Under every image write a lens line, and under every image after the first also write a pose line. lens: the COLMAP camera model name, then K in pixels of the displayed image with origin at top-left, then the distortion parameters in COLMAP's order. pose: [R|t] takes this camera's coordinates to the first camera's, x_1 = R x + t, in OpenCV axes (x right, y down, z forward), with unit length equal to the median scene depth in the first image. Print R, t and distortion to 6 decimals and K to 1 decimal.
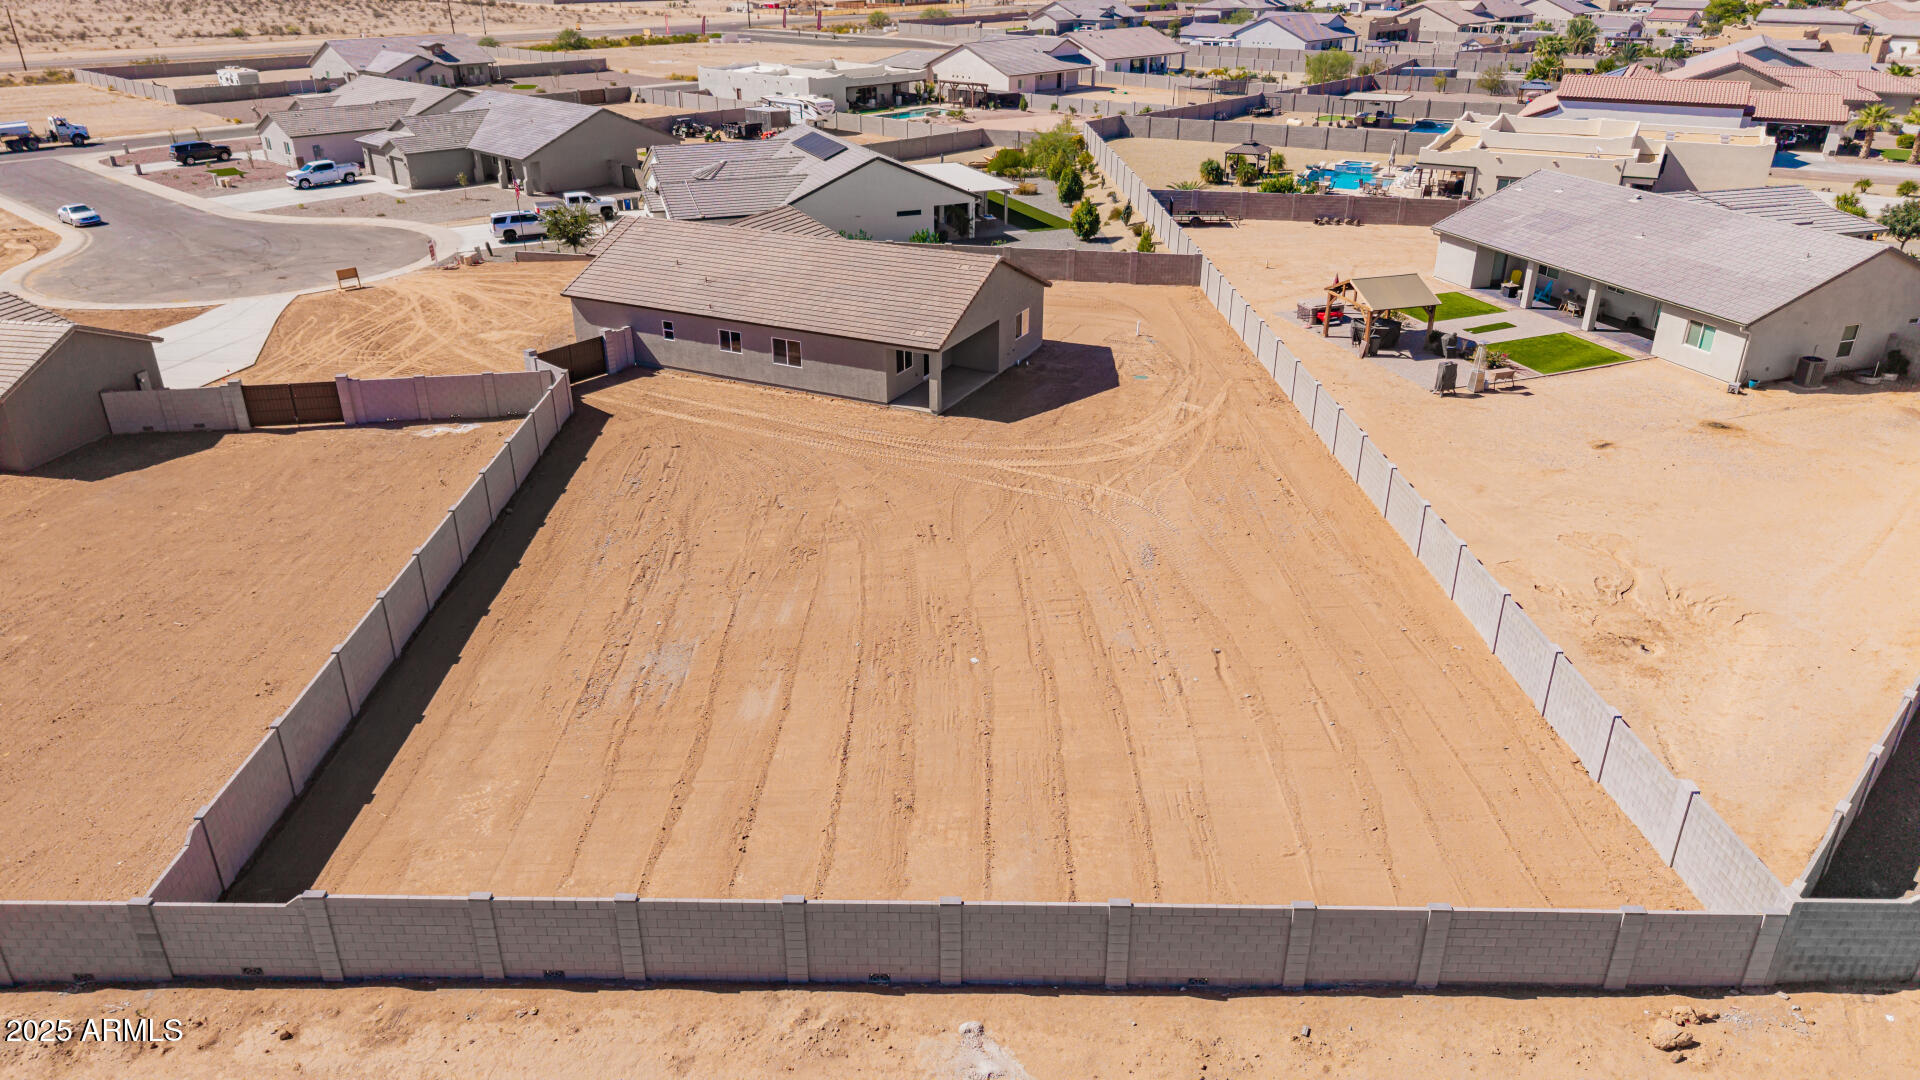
lens RADIAL K [[1277.2, 0, 969.1], [0, 1277.2, 547.8], [0, 0, 1]] dist [0.037670, -0.044930]
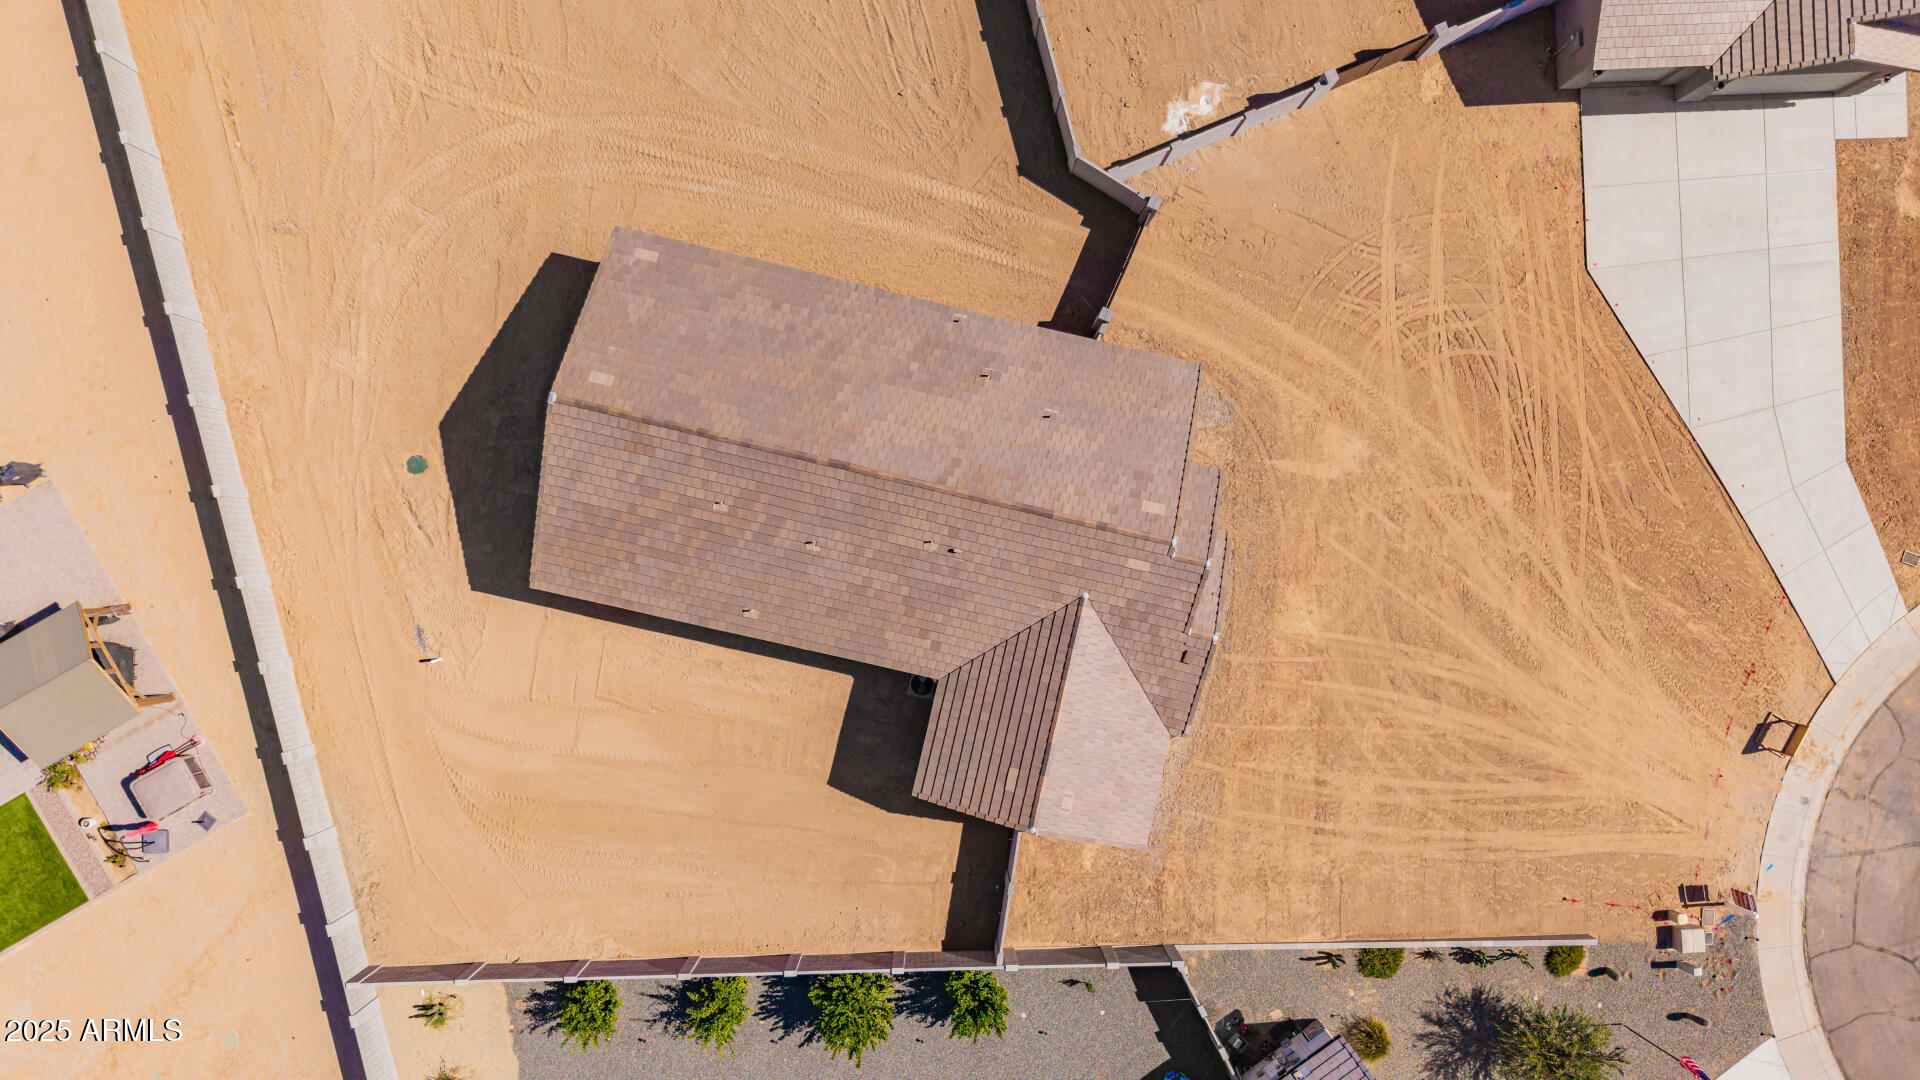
lens RADIAL K [[1277.2, 0, 969.1], [0, 1277.2, 547.8], [0, 0, 1]] dist [0.037670, -0.044930]
pose [[-0.975396, 0.220371, -0.006229, -0.108142], [-0.099562, -0.415115, 0.904305, -0.559976], [0.196697, 0.882676, 0.426842, 0.495831]]
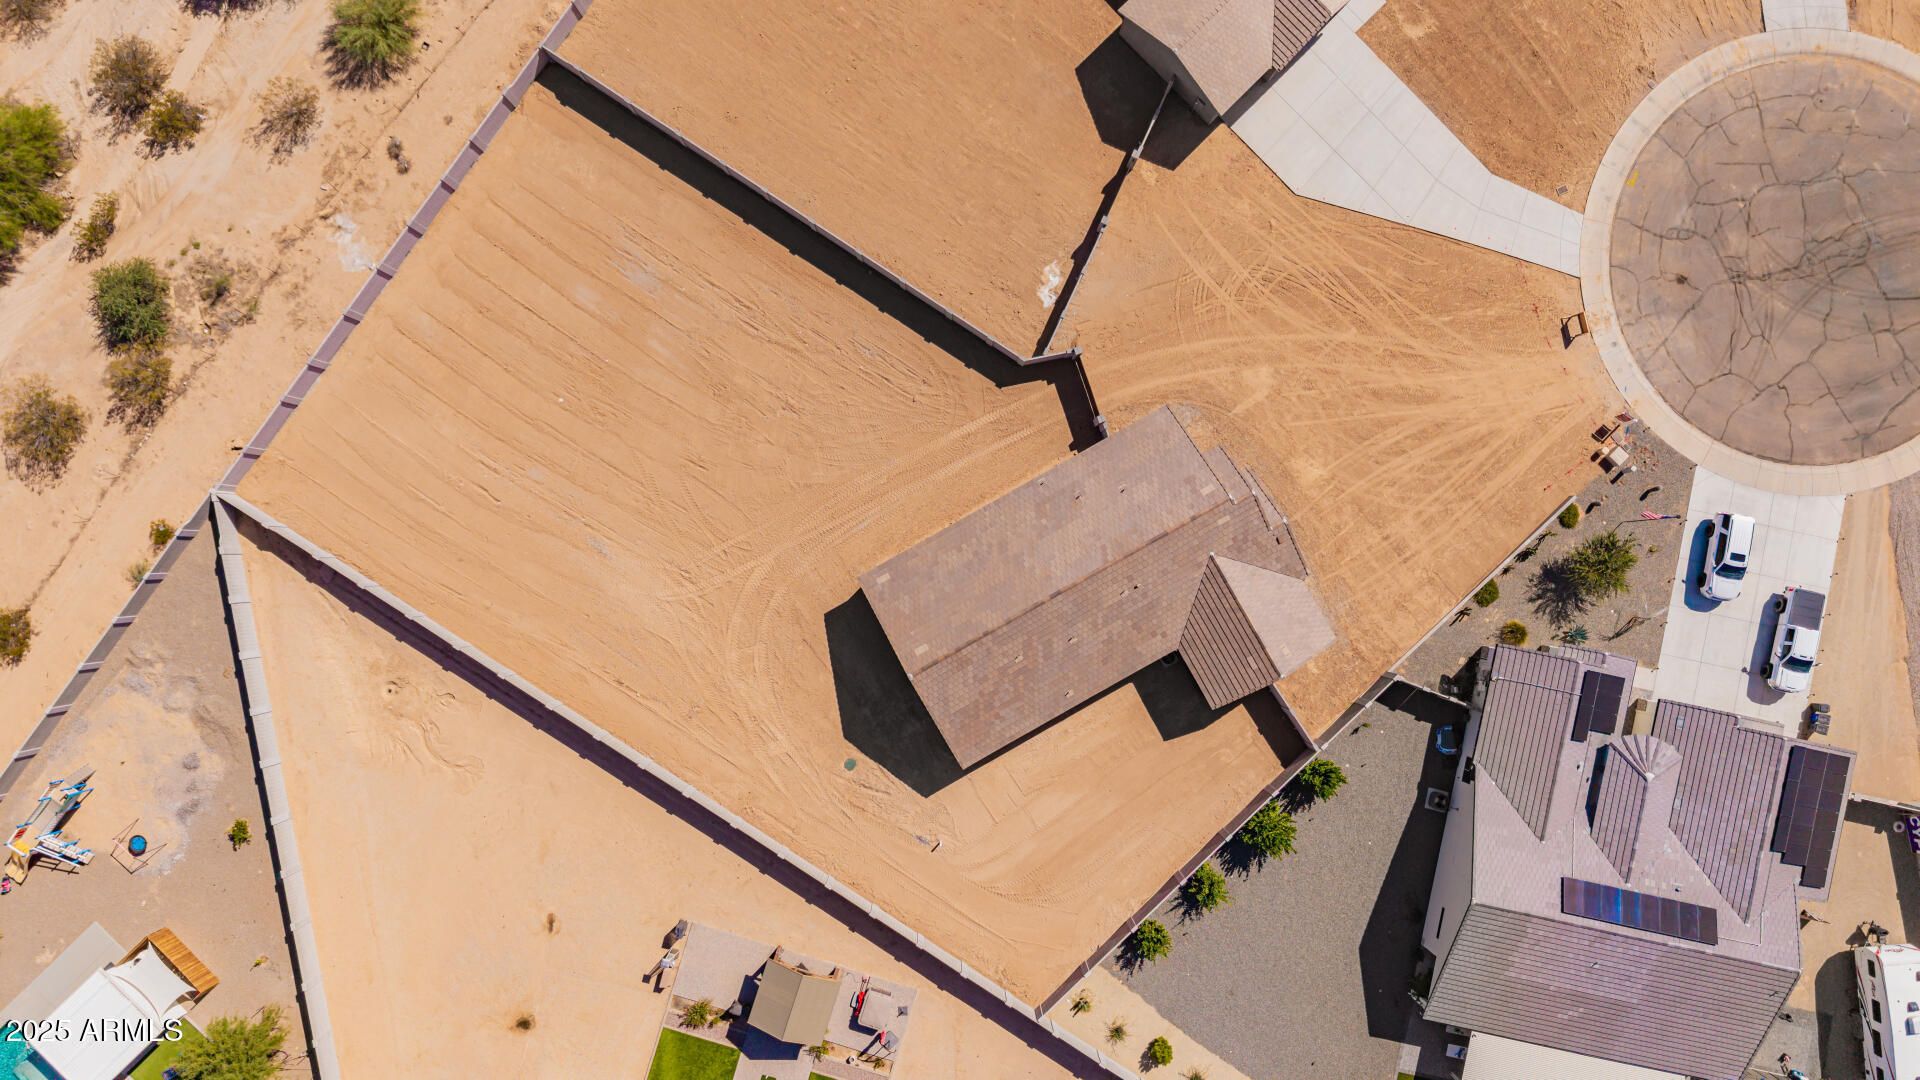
lens RADIAL K [[1277.2, 0, 969.1], [0, 1277.2, 547.8], [0, 0, 1]] dist [0.037670, -0.044930]
pose [[-0.571977, 0.820245, -0.006375, -0.063100], [-0.360224, -0.244196, 0.900337, -0.796244], [0.736940, 0.517268, 0.435146, 0.273207]]
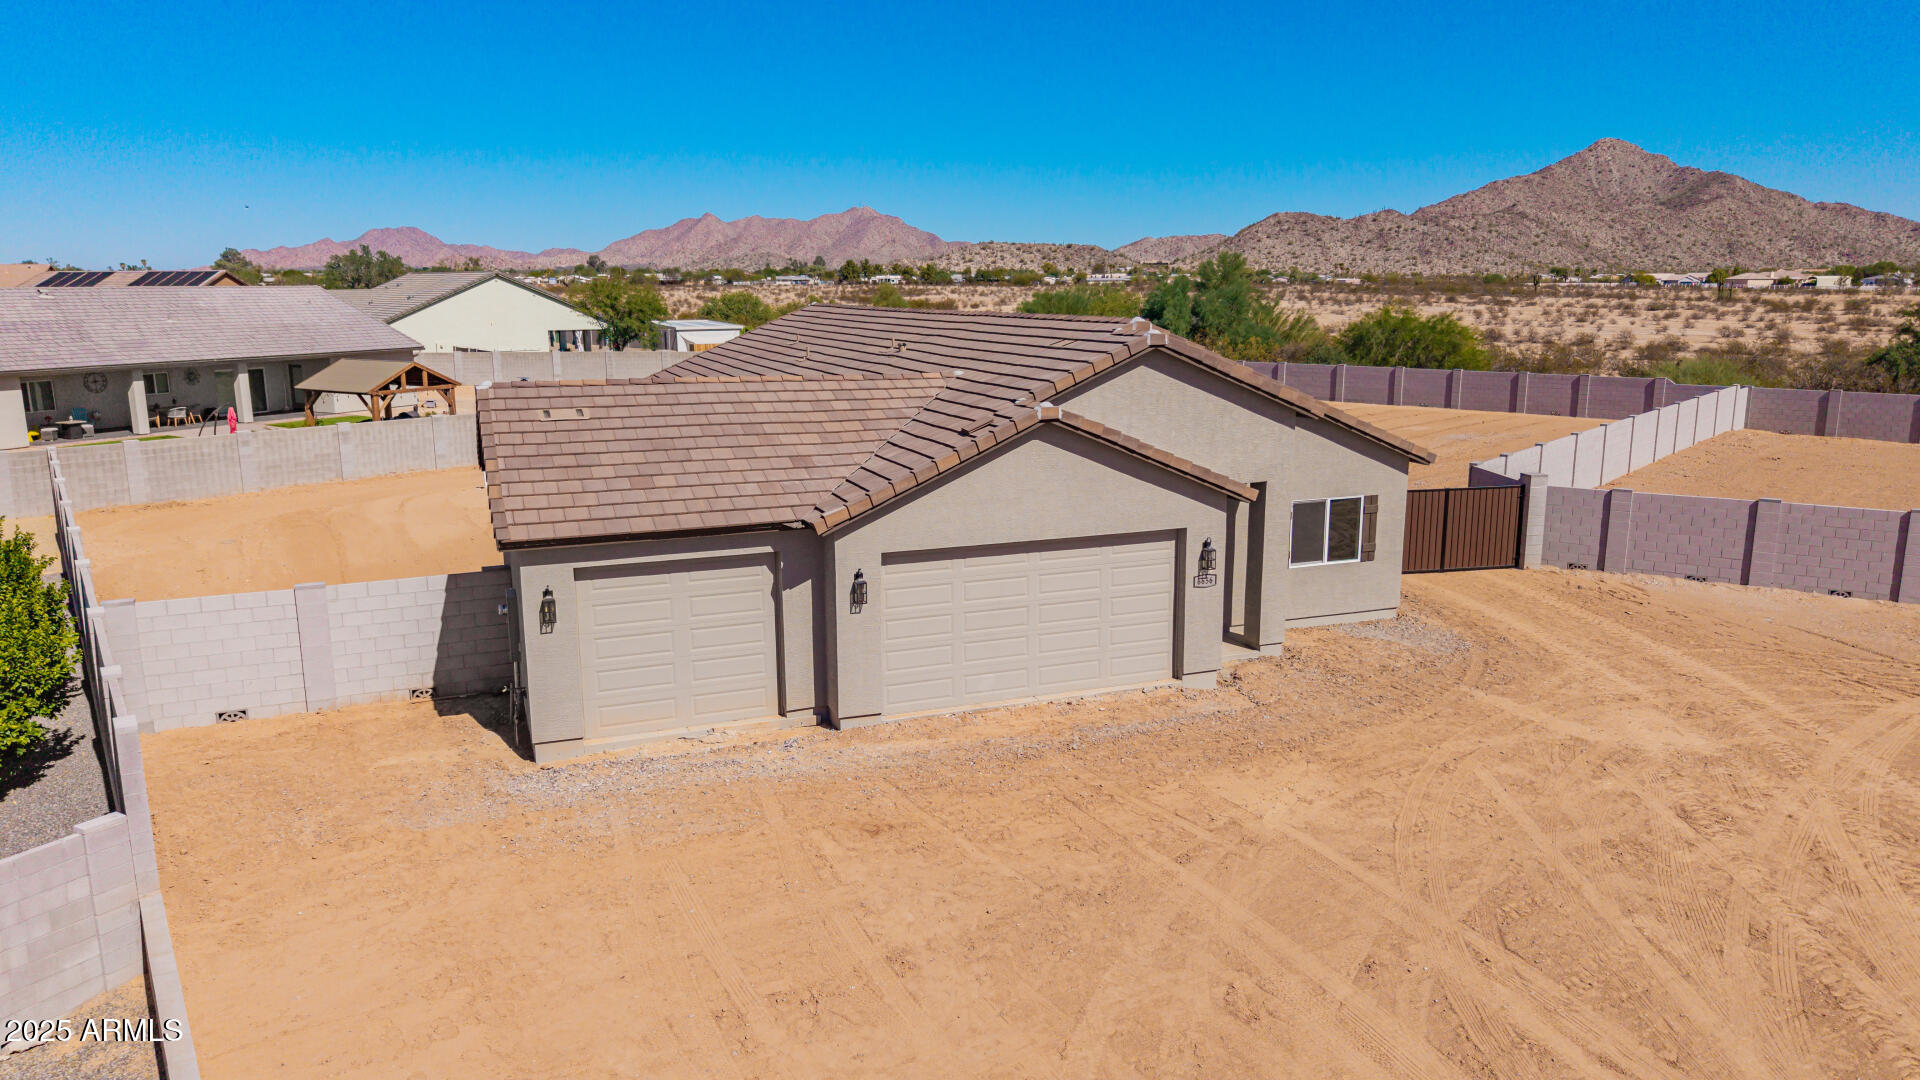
lens RADIAL K [[1277.2, 0, 969.1], [0, 1277.2, 547.8], [0, 0, 1]] dist [0.037670, -0.044930]
pose [[-0.736064, -0.128116, 0.664678, -0.308562], [0.301464, 0.817130, 0.491343, -0.264475], [-0.606077, 0.562036, -0.562837, 0.855447]]
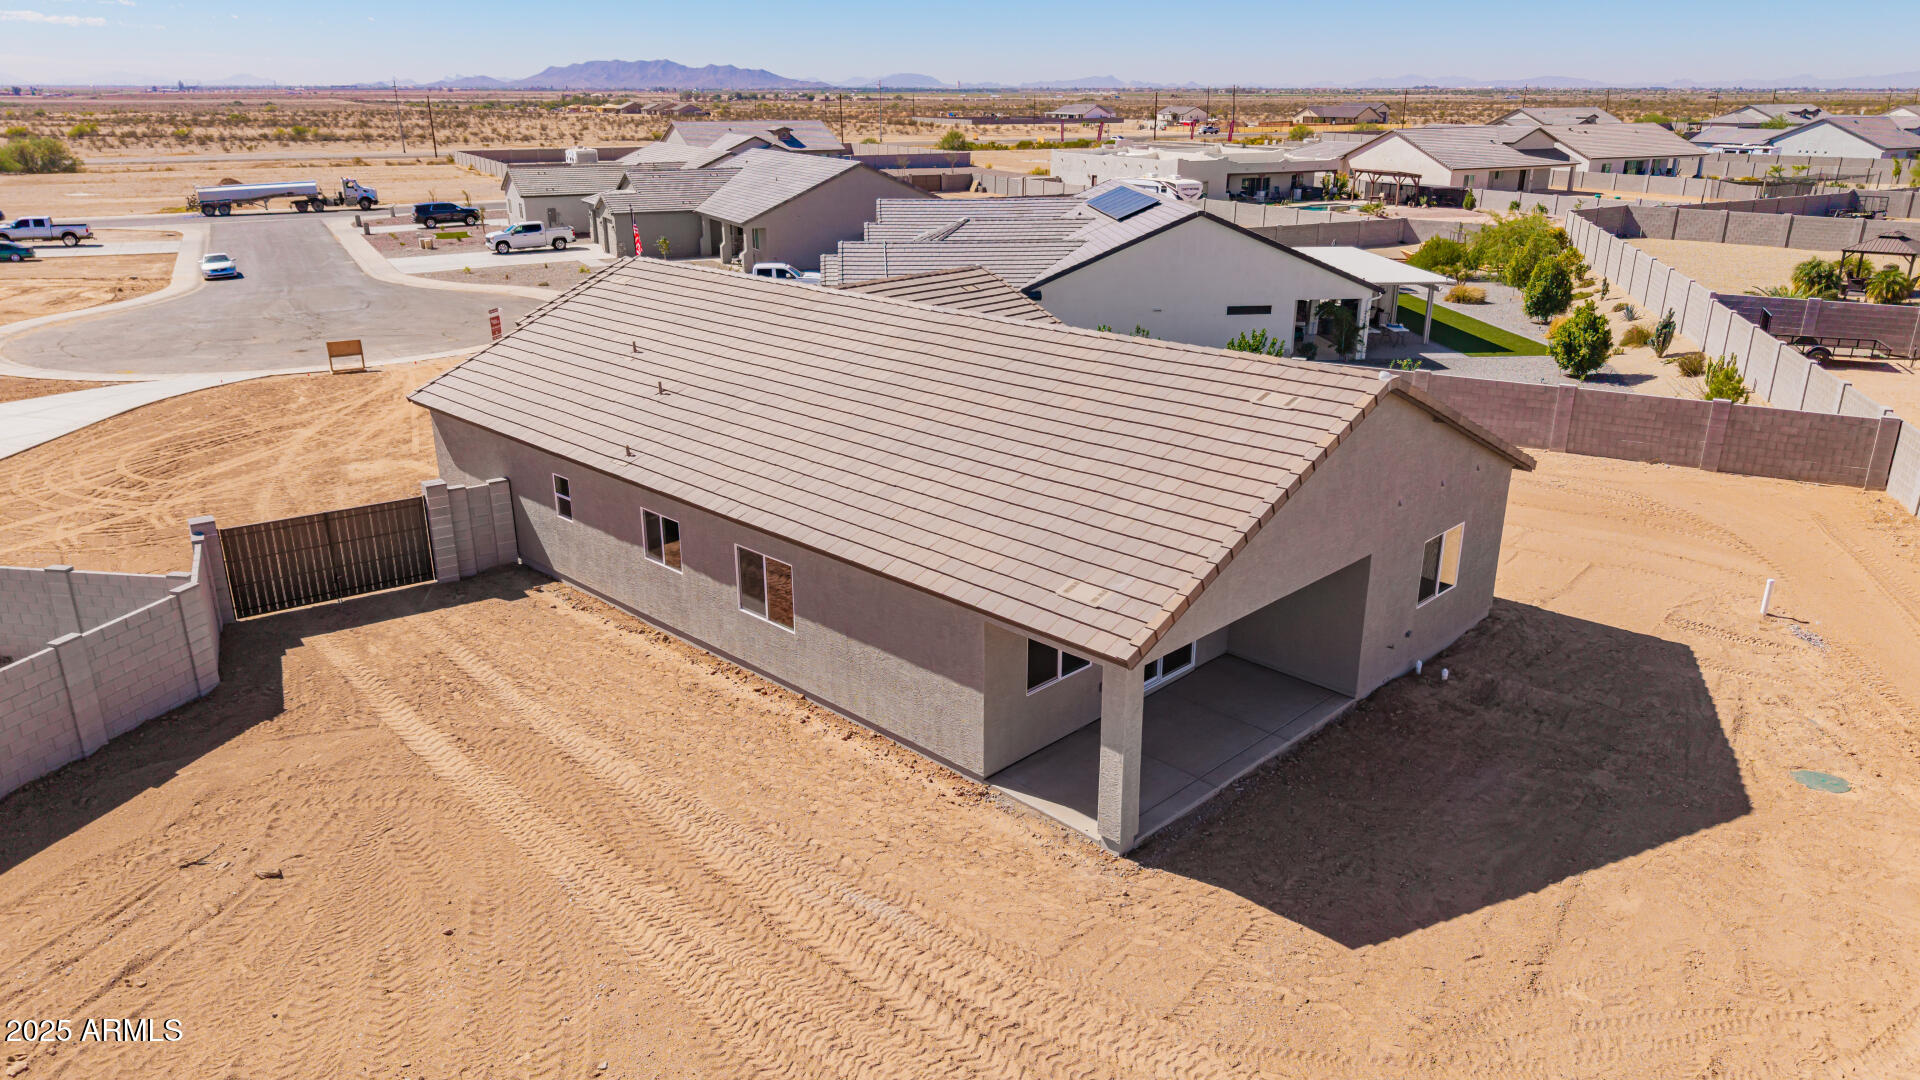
lens RADIAL K [[1277.2, 0, 969.1], [0, 1277.2, 547.8], [0, 0, 1]] dist [0.037670, -0.044930]
pose [[0.949566, 0.106369, -0.294974, 0.013688], [-0.135379, 0.987585, -0.079680, -0.087010], [0.282837, 0.115594, 0.952177, 0.401216]]
